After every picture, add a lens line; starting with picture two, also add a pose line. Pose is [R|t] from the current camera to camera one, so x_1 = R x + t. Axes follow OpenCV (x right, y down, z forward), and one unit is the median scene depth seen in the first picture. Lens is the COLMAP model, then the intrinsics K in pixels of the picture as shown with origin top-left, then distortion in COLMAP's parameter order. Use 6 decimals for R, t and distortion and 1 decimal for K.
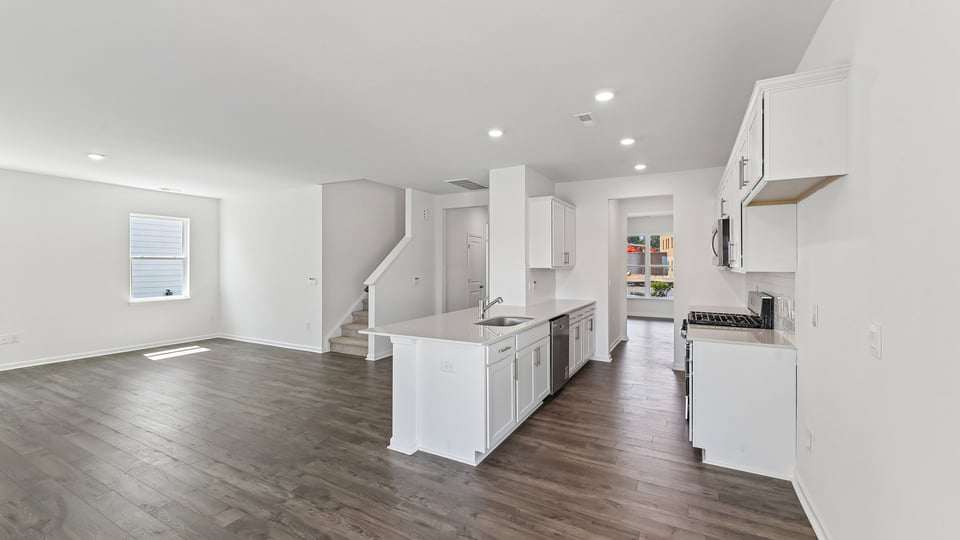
lens RADIAL K [[387.8, 0, 481.2], [0, 387.8, 268.8], [0, 0, 1]] dist [-0.000404, -0.001551]
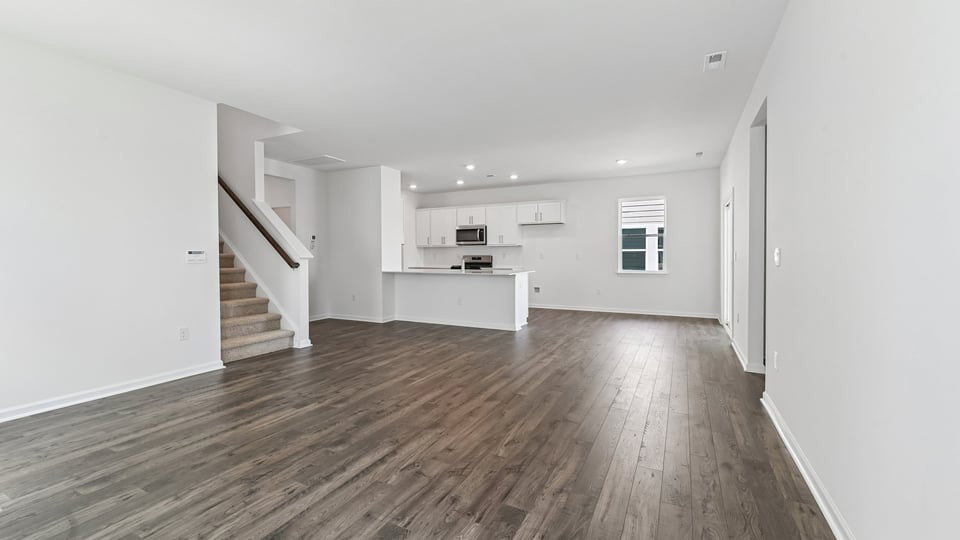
lens RADIAL K [[387.8, 0, 481.4], [0, 387.8, 260.1], [0, 0, 1]] dist [-0.000404, -0.001551]
pose [[-0.009478, -0.018594, 0.999782, -1.167613], [0.009858, 0.999777, 0.018687, 0.032252], [-0.999906, 0.010033, -0.009293, 0.626052]]
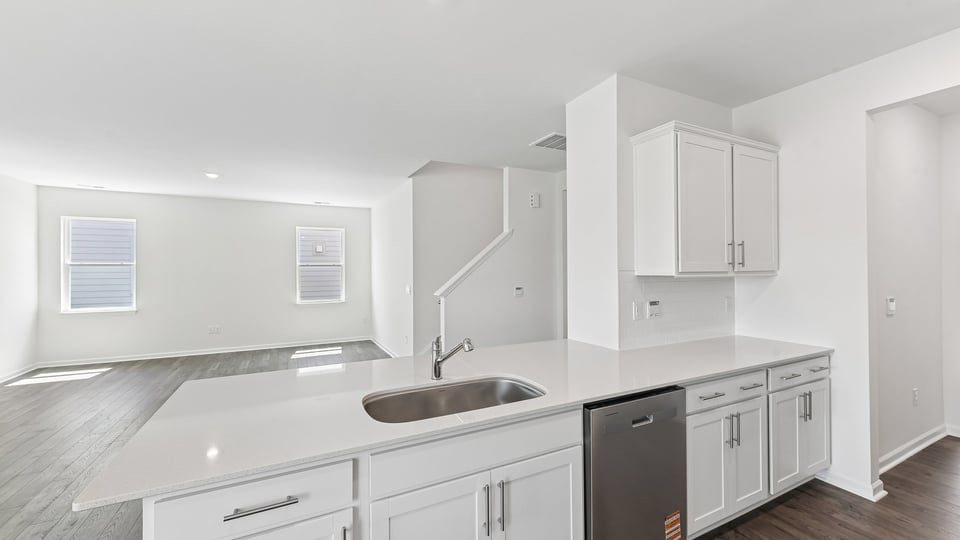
lens RADIAL K [[387.8, 0, 484.3], [0, 387.8, 268.4], [0, 0, 1]] dist [-0.000404, -0.001551]
pose [[0.822988, -0.008916, -0.567989, 0.221686], [0.001182, 0.999902, -0.013984, -0.003191], [0.568058, 0.010837, 0.822917, 0.416194]]
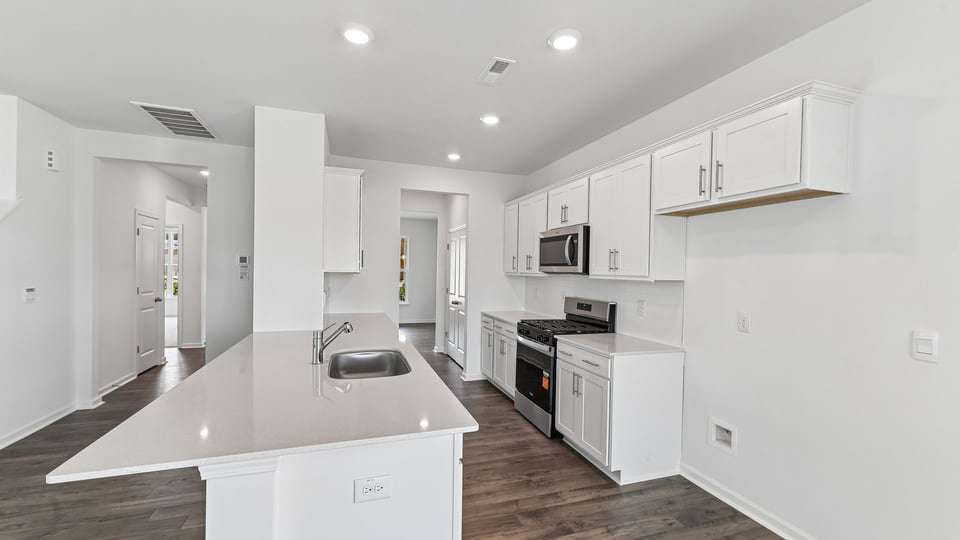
lens RADIAL K [[387.8, 0, 481.5], [0, 387.8, 274.2], [0, 0, 1]] dist [-0.000404, -0.001551]
pose [[0.671948, -0.000878, 0.740598, -0.166651], [-0.010440, 0.999889, 0.010657, -0.006166], [-0.740525, -0.014893, 0.671864, 0.308774]]
